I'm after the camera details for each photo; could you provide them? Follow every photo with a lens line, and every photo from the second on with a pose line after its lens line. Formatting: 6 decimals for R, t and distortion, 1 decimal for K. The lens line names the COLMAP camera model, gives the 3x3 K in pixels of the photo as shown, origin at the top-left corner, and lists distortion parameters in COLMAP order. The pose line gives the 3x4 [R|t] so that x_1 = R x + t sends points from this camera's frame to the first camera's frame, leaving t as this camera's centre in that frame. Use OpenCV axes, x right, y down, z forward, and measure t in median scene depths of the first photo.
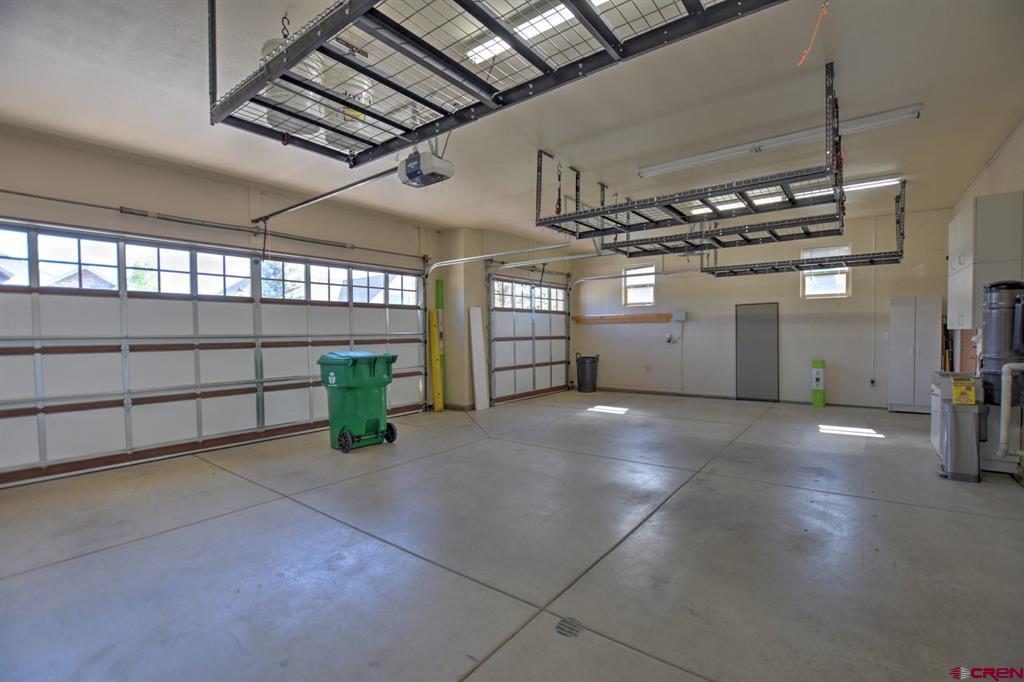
lens RADIAL K [[457.5, 0, 512.0], [0, 457.5, 341.0], [0, 0, 1]] dist [-0.000612, -0.000013]
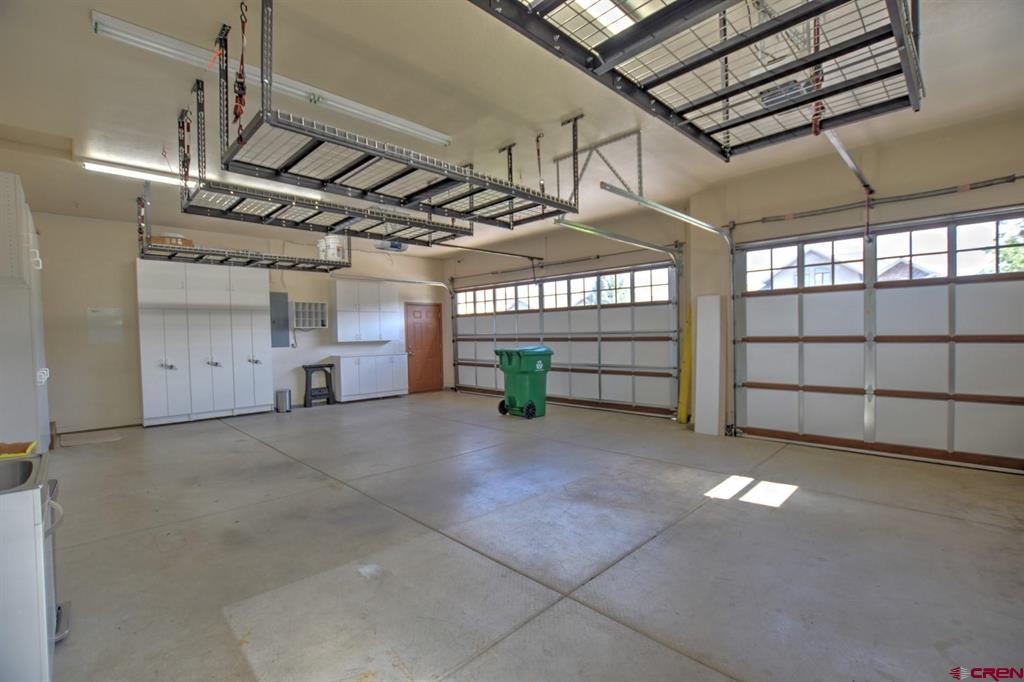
lens RADIAL K [[451.1, 0, 512.0], [0, 451.1, 341.0], [0, 0, 1]] dist [0.021450, -0.000040]
pose [[-0.133934, 0.029940, -0.990538, 0.758784], [0.001451, 0.999548, 0.030016, -0.025251], [0.990989, 0.002583, -0.133917, 0.863859]]
